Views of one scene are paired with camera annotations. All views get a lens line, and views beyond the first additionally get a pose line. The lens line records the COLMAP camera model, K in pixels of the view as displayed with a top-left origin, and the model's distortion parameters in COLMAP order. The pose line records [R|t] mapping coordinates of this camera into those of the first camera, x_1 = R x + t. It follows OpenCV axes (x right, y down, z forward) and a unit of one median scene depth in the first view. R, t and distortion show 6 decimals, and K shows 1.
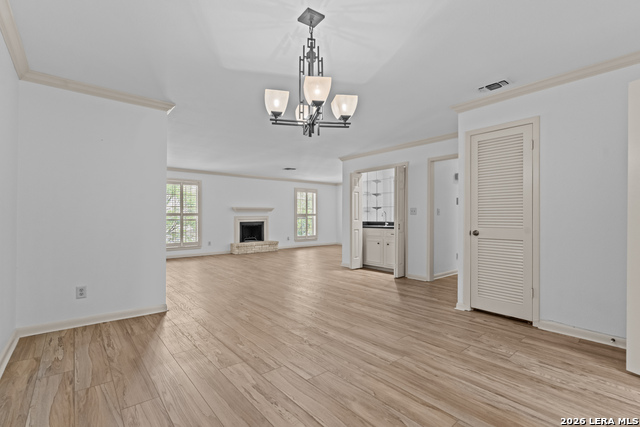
lens RADIAL K [[289.3, 0, 313.6], [0, 289.3, 212.6], [0, 0, 1]] dist [-0.009184, 0.001120]
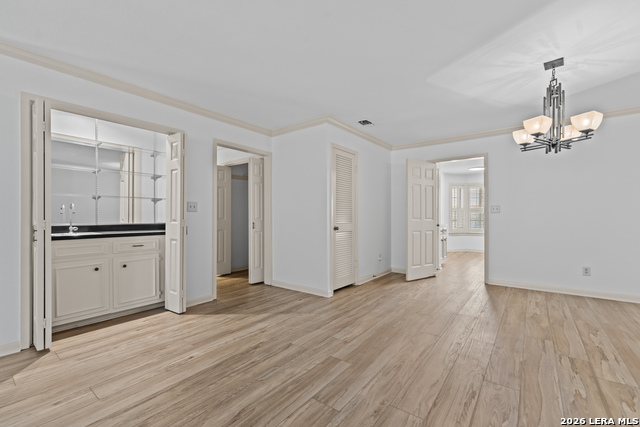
lens RADIAL K [[274.7, 0, 326.7], [0, 274.7, 216.9], [0, 0, 1]] dist [0.000362, -0.001033]
pose [[-0.234370, -0.002109, 0.972145, -0.591168], [-0.015121, 0.999885, -0.001477, 0.025413], [-0.972030, -0.015046, -0.234375, 1.374469]]
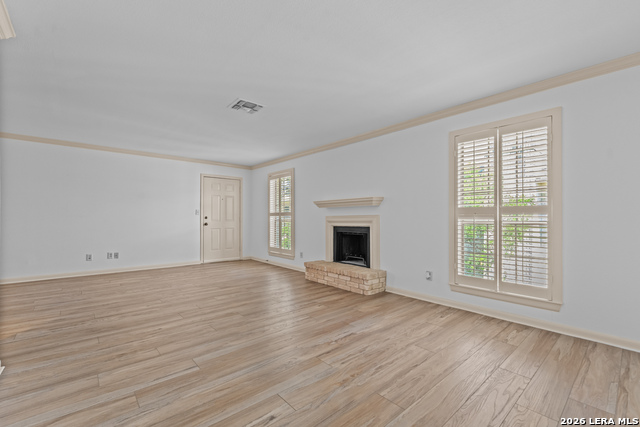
lens RADIAL K [[274.7, 0, 324.7], [0, 274.7, 209.5], [0, 0, 1]] dist [0.000362, -0.001033]
pose [[0.040985, -0.033240, -0.998607, 0.836684], [0.008858, 0.999419, -0.032904, 0.049171], [0.999121, -0.007497, 0.041255, 2.760852]]
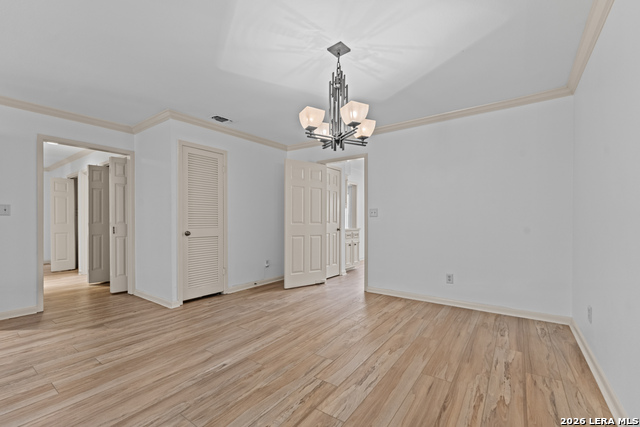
lens RADIAL K [[274.7, 0, 321.9], [0, 274.7, 222.2], [0, 0, 1]] dist [0.000362, -0.001033]
pose [[-0.258684, -0.008947, 0.965921, -0.645012], [-0.015170, 0.999871, 0.005199, 0.013321], [-0.965843, -0.013308, -0.258786, 0.806959]]
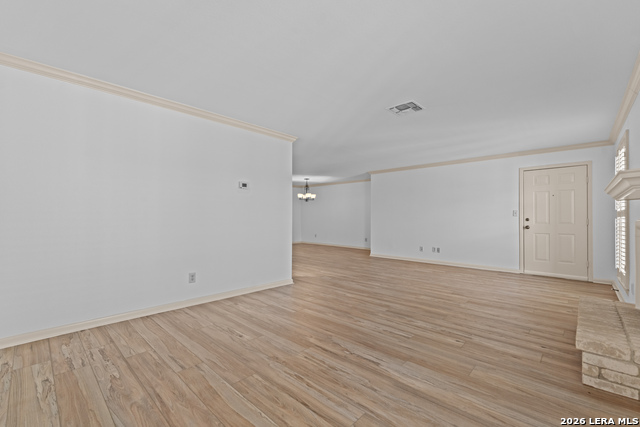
lens RADIAL K [[274.7, 0, 318.2], [0, 274.7, 217.4], [0, 0, 1]] dist [0.000362, -0.001033]
pose [[-0.992249, -0.006106, -0.124114, 0.241494], [-0.003899, 0.999830, -0.018018, 0.057321], [0.124203, -0.017394, -0.992104, 3.501499]]
